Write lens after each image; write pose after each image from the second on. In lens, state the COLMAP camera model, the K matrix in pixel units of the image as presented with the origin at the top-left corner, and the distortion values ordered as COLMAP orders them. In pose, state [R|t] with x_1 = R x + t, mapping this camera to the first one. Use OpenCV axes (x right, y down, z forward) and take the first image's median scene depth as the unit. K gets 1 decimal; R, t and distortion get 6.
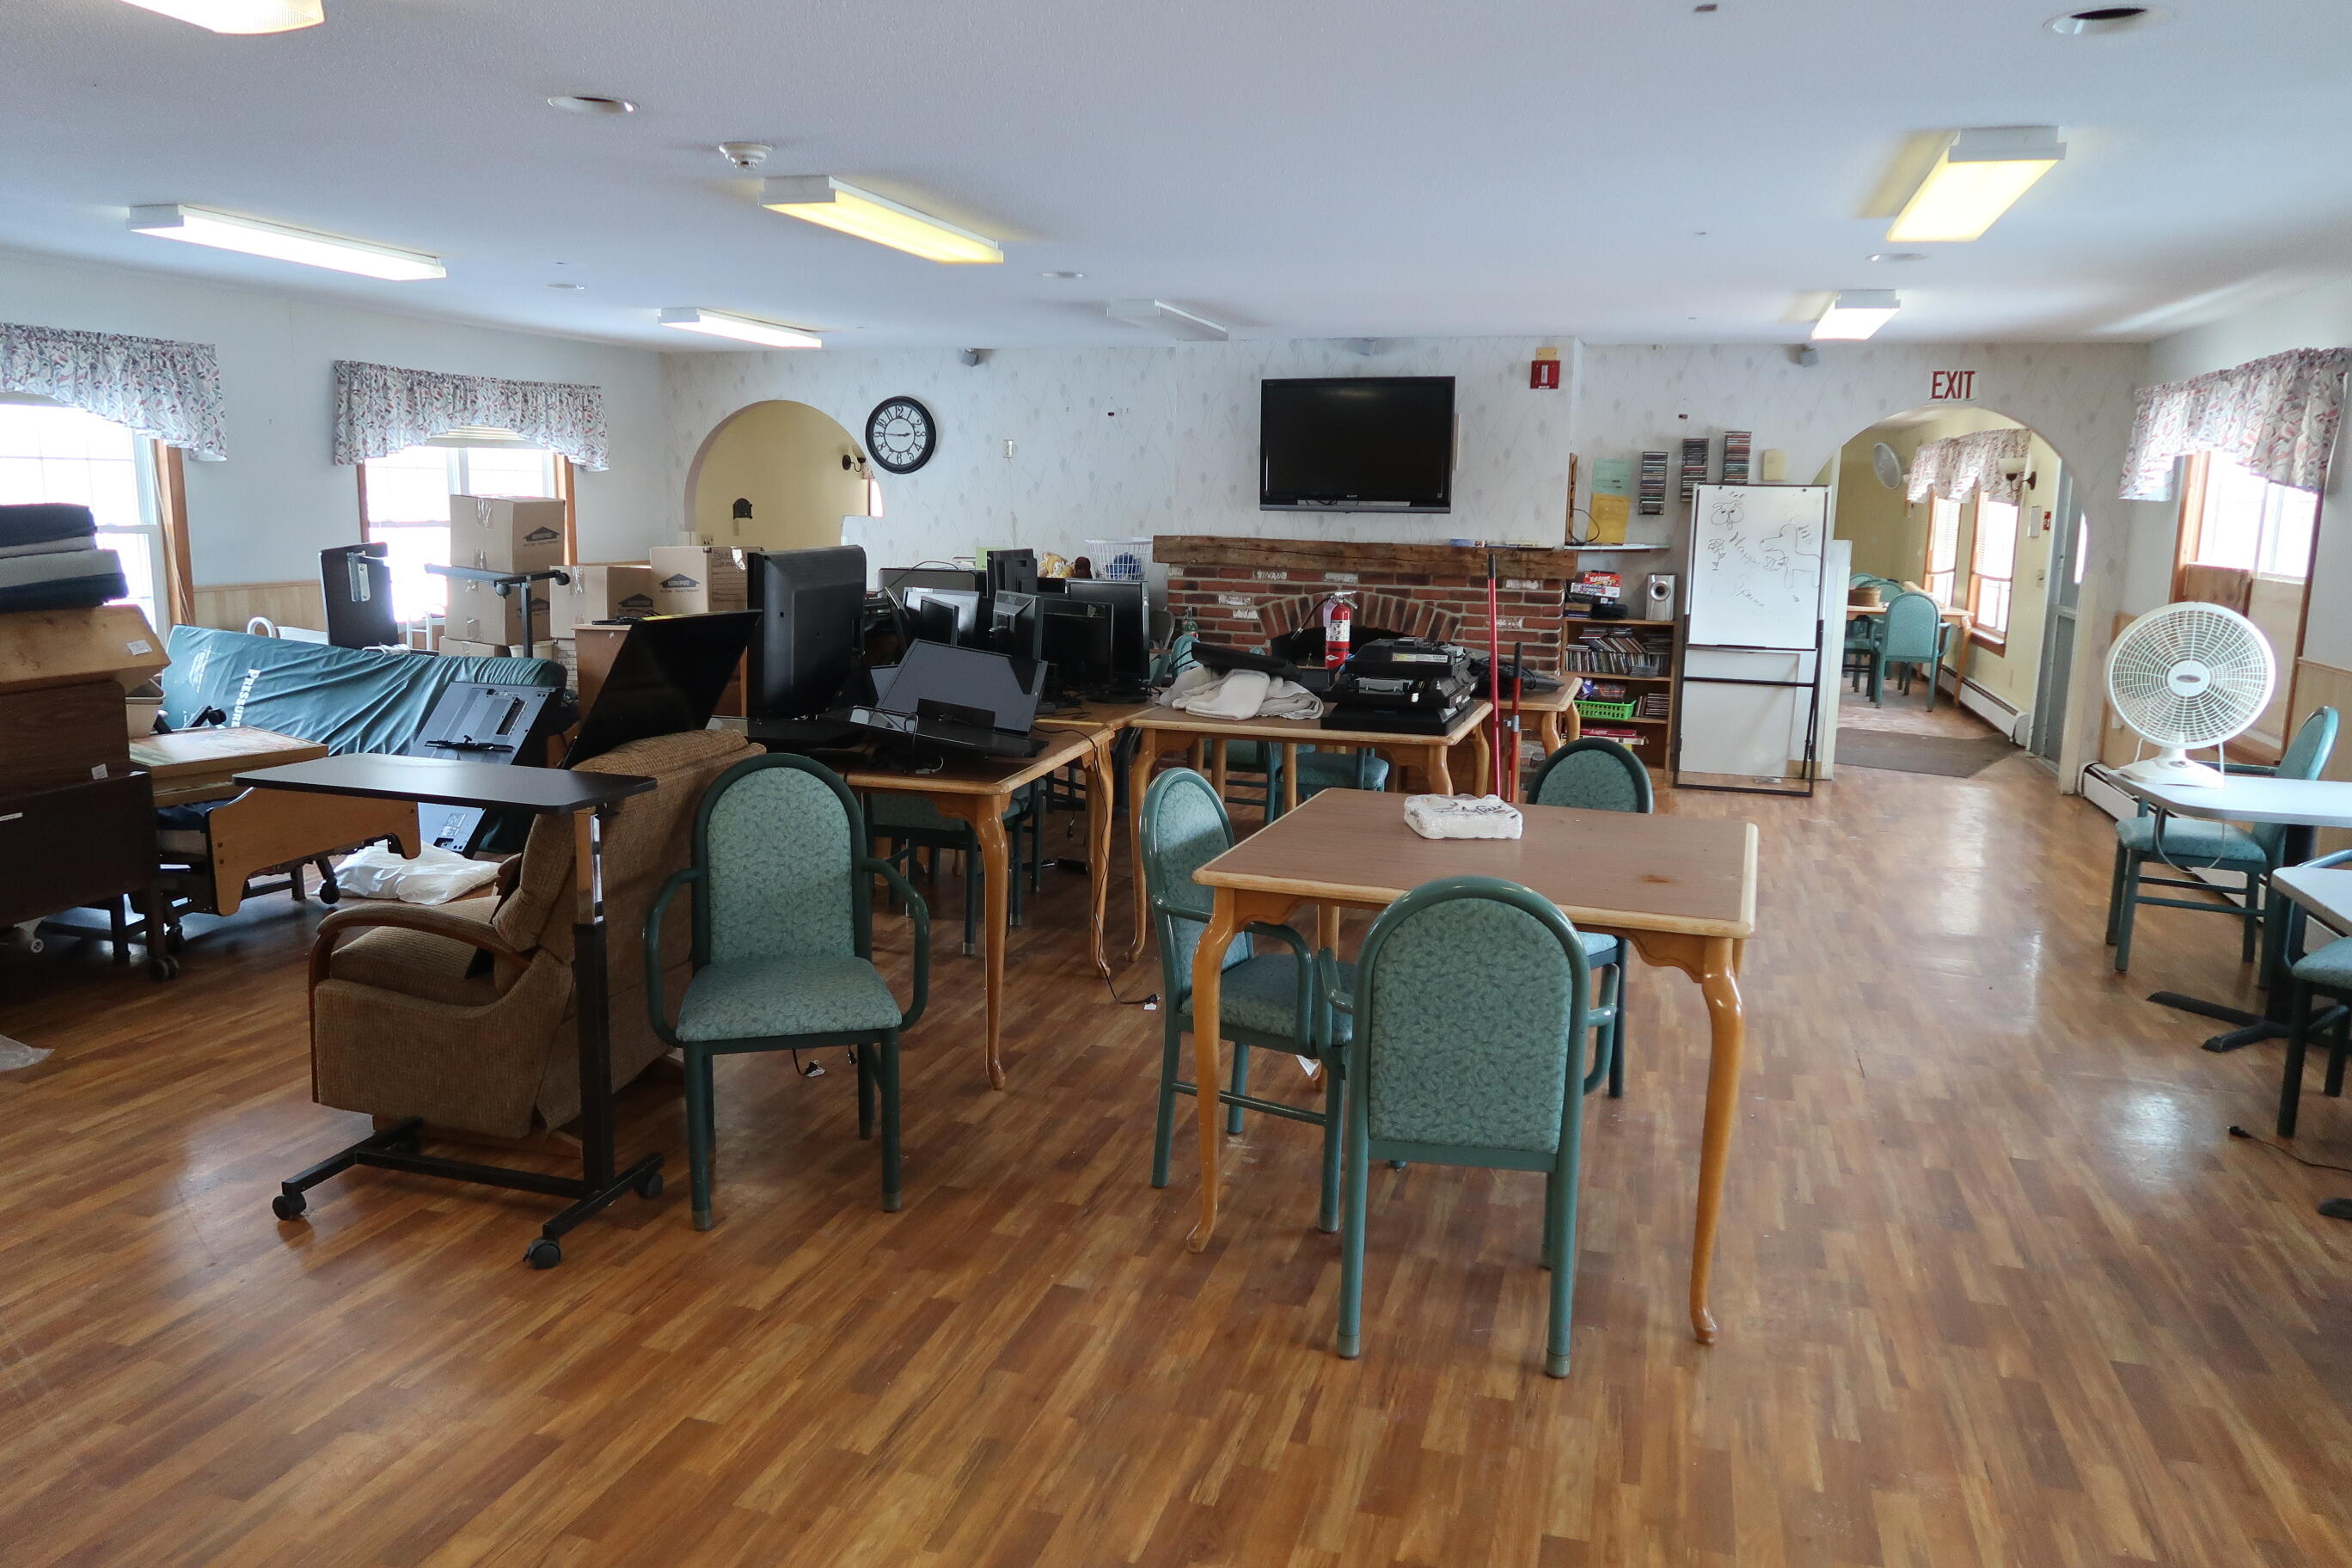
lens RADIAL K [[1639.2, 0, 1180.2], [0, 1639.2, 780.6], [0, 0, 1]] dist [-0.006770, -0.003156]
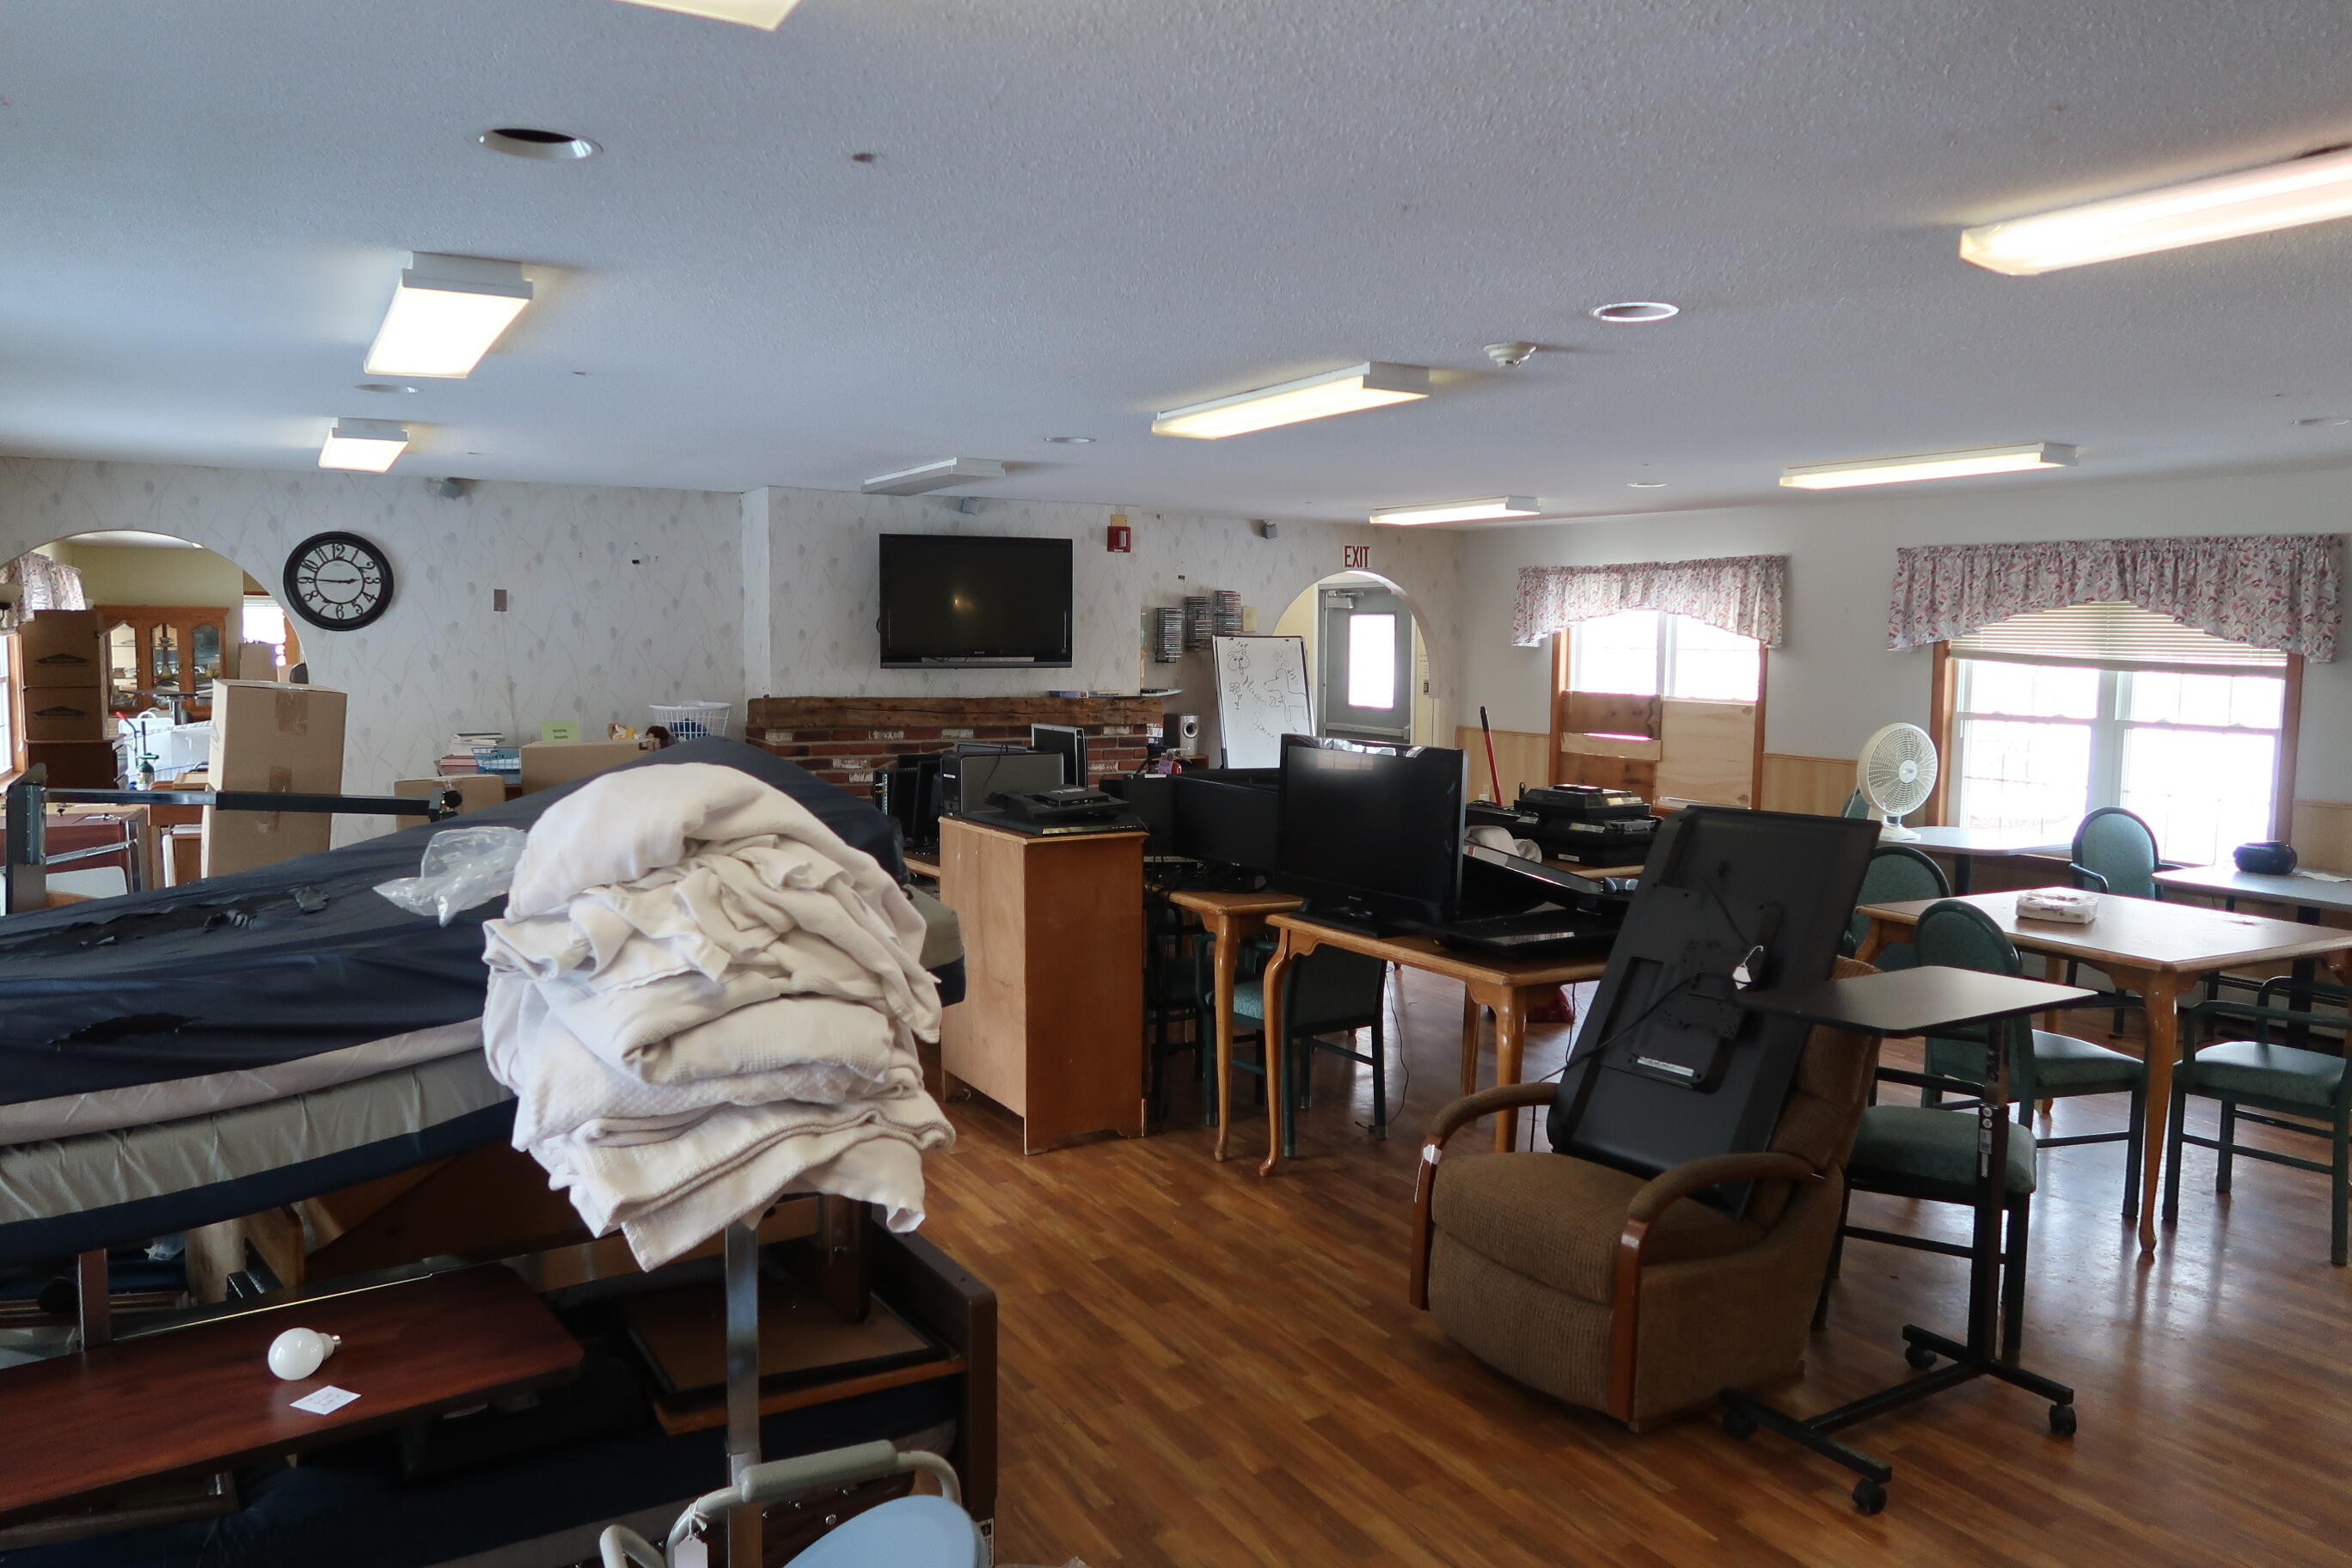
lens RADIAL K [[1639.2, 0, 1174.0], [0, 1639.2, 778.3], [0, 0, 1]] dist [-0.006770, -0.003156]
pose [[0.685665, -0.076579, 0.723878, -0.546089], [0.129106, 0.991478, -0.017403, -0.064633], [-0.716376, 0.105390, 0.689709, 0.232226]]
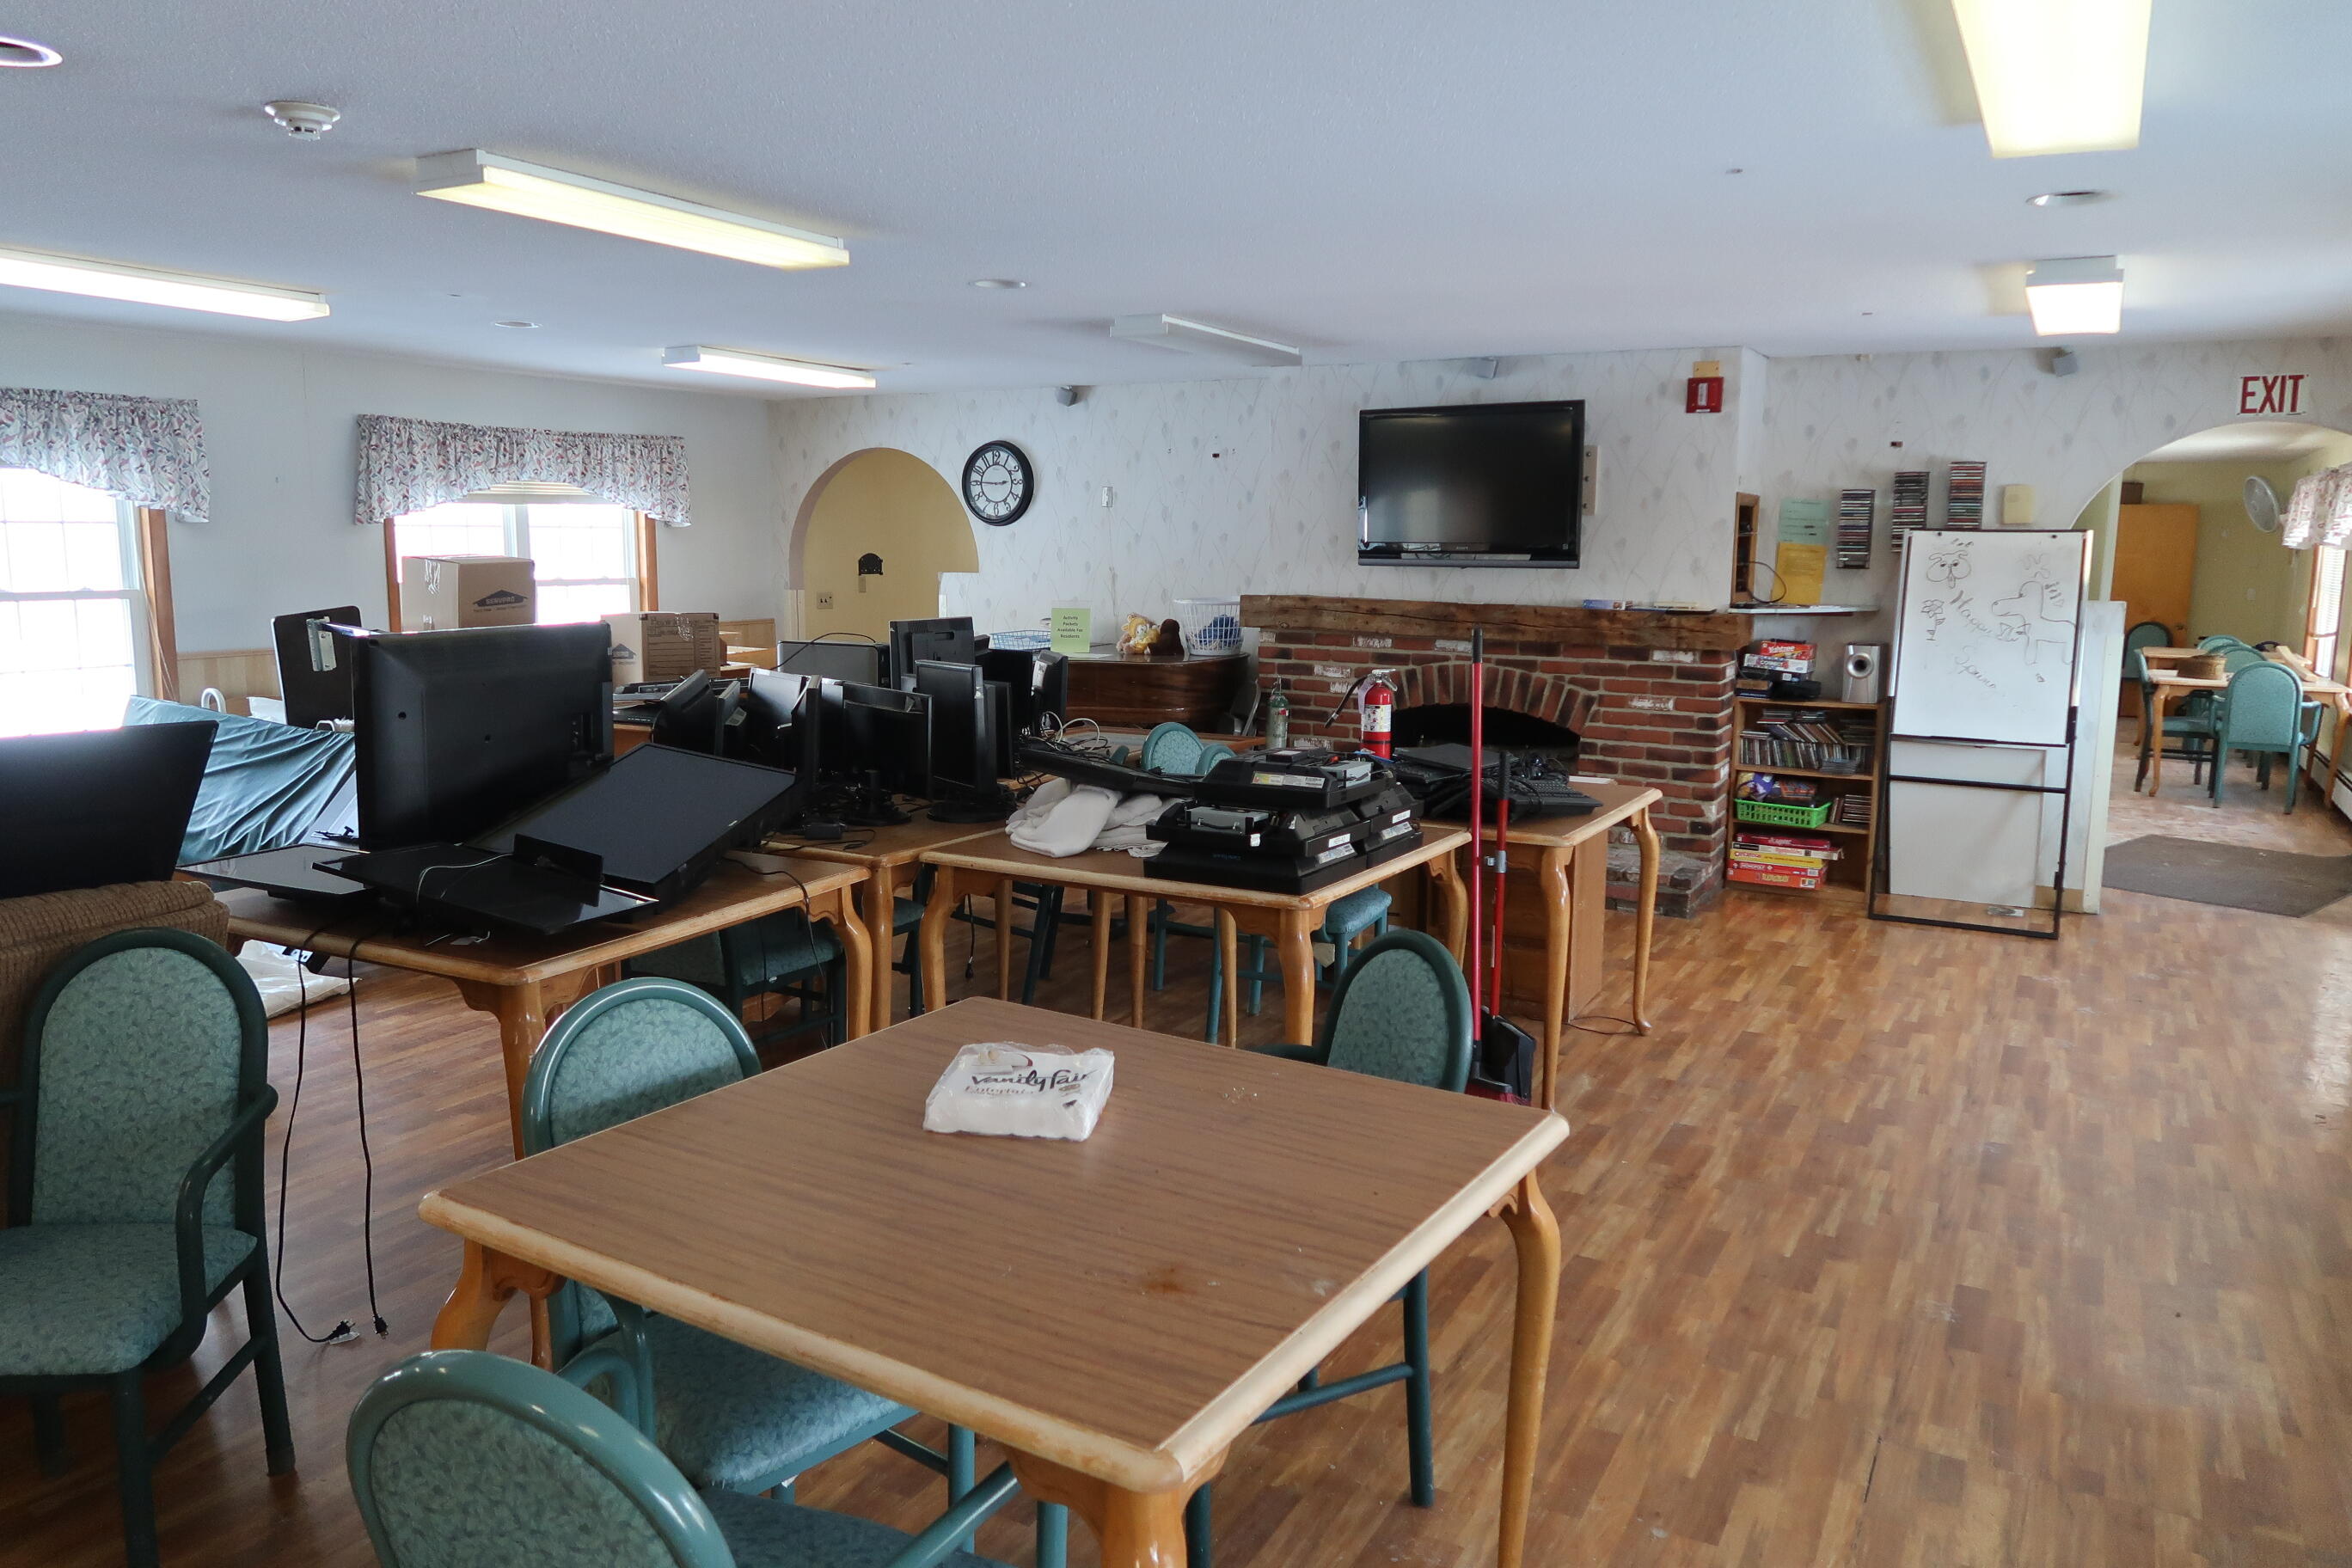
lens RADIAL K [[1639.2, 0, 1178.6], [0, 1639.2, 780.4], [0, 0, 1]] dist [-0.006770, -0.003156]
pose [[0.977006, 0.022287, -0.212043, 0.143097], [-0.028387, 0.999265, -0.025765, -0.031547], [0.211313, 0.031192, 0.976921, 0.168076]]
